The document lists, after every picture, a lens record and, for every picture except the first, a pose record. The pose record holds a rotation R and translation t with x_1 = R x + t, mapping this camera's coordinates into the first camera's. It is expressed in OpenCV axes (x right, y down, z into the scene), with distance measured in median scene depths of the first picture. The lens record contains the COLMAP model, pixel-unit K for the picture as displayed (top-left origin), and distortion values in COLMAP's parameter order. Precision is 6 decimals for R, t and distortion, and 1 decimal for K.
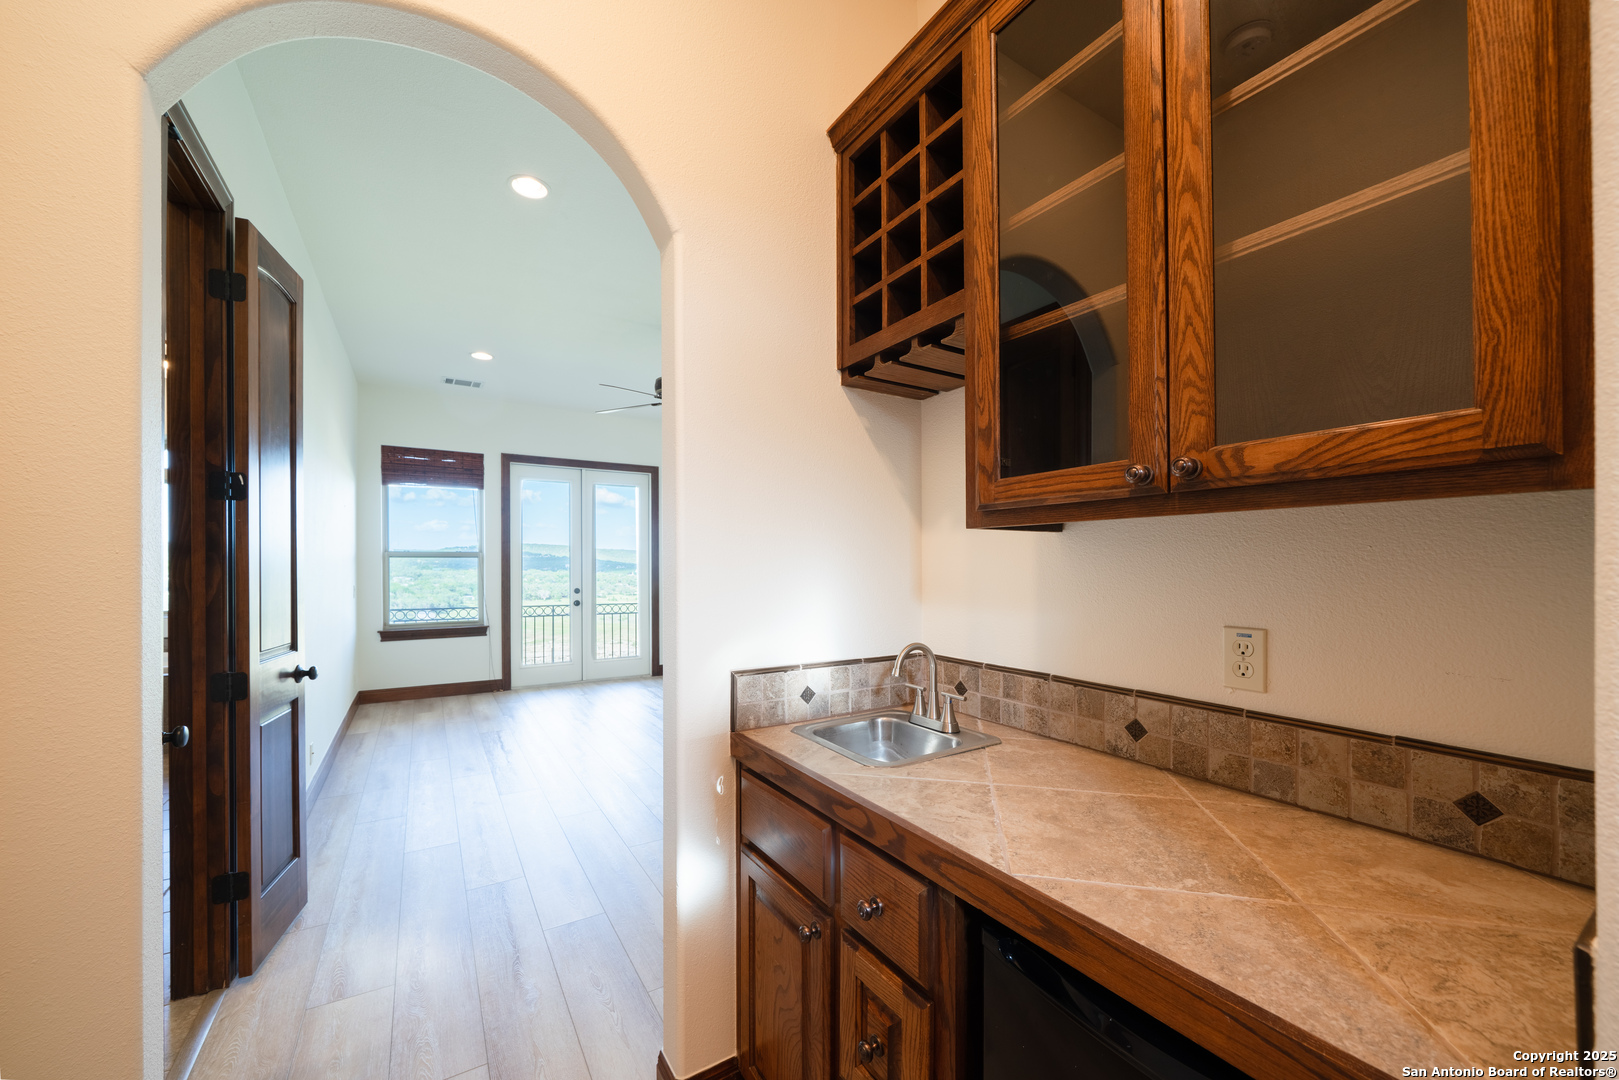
lens RADIAL K [[598.8, 0, 787.5], [0, 598.8, 570.6], [0, 0, 1]] dist [-0.003025, -0.000295]
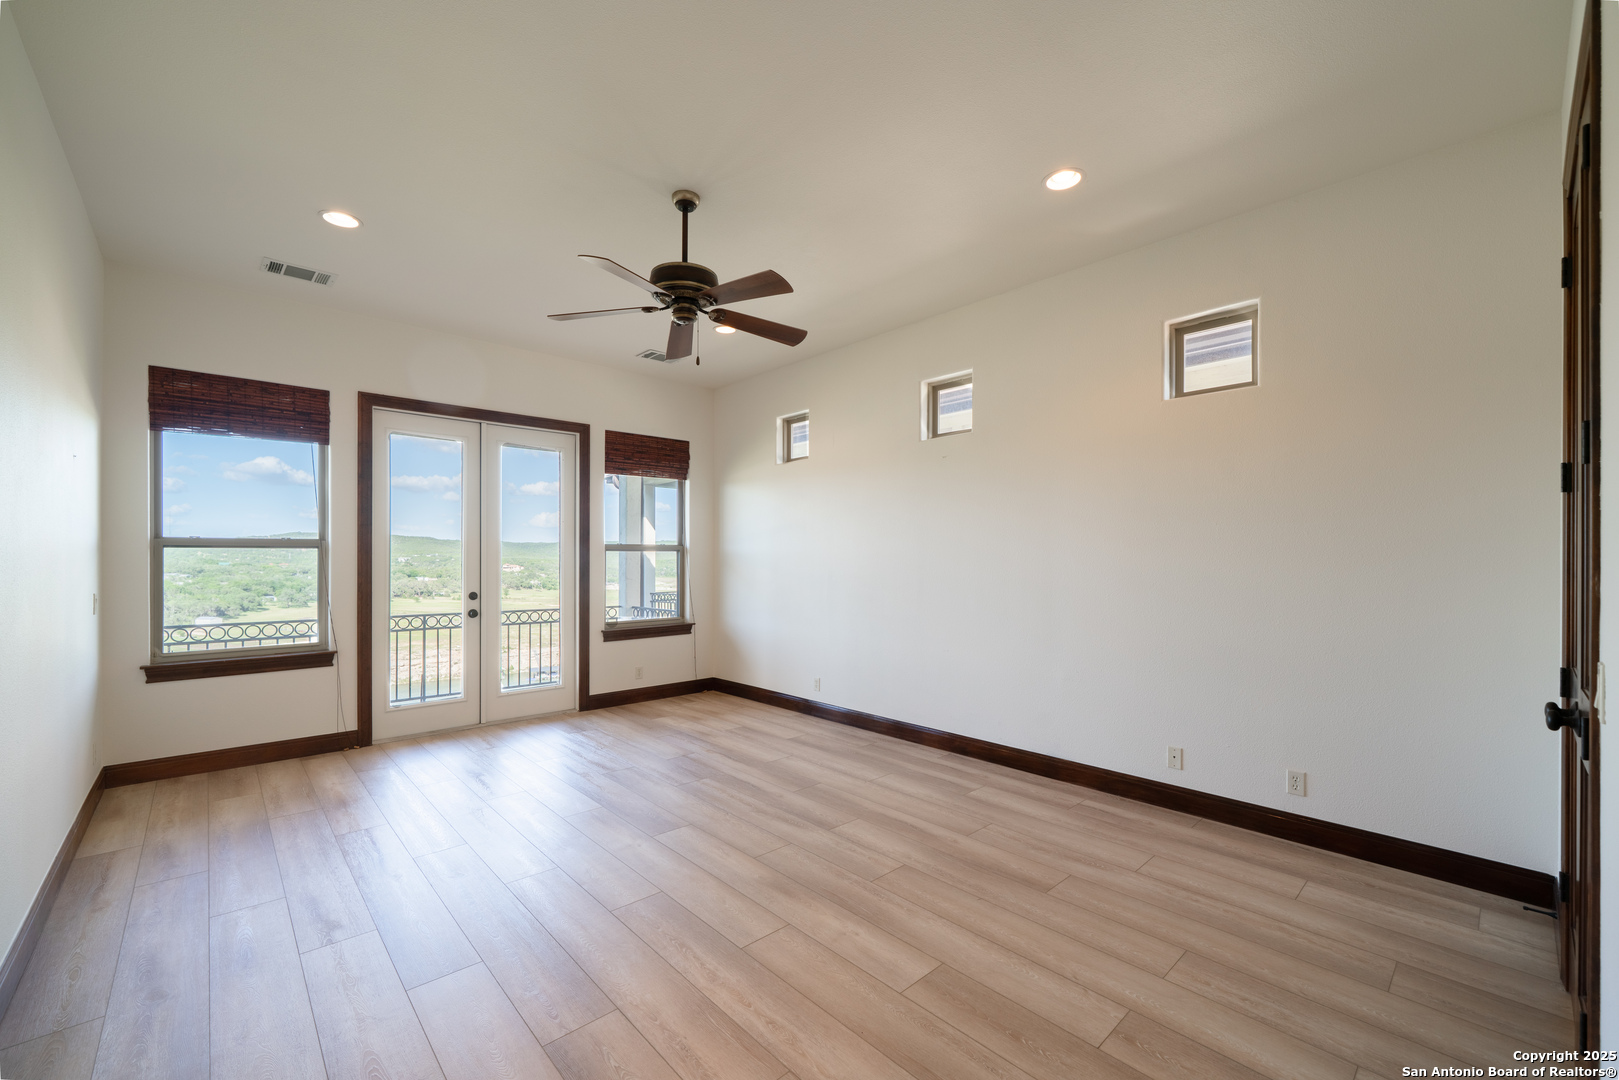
lens RADIAL K [[655.1, 0, 801.4], [0, 655.1, 560.5], [0, 0, 1]] dist [-0.002886, -0.000219]
pose [[0.982097, -0.001014, 0.188375, -0.131408], [0.002374, 0.999973, -0.006996, -0.001537], [-0.188363, 0.007318, 0.982072, 0.192756]]
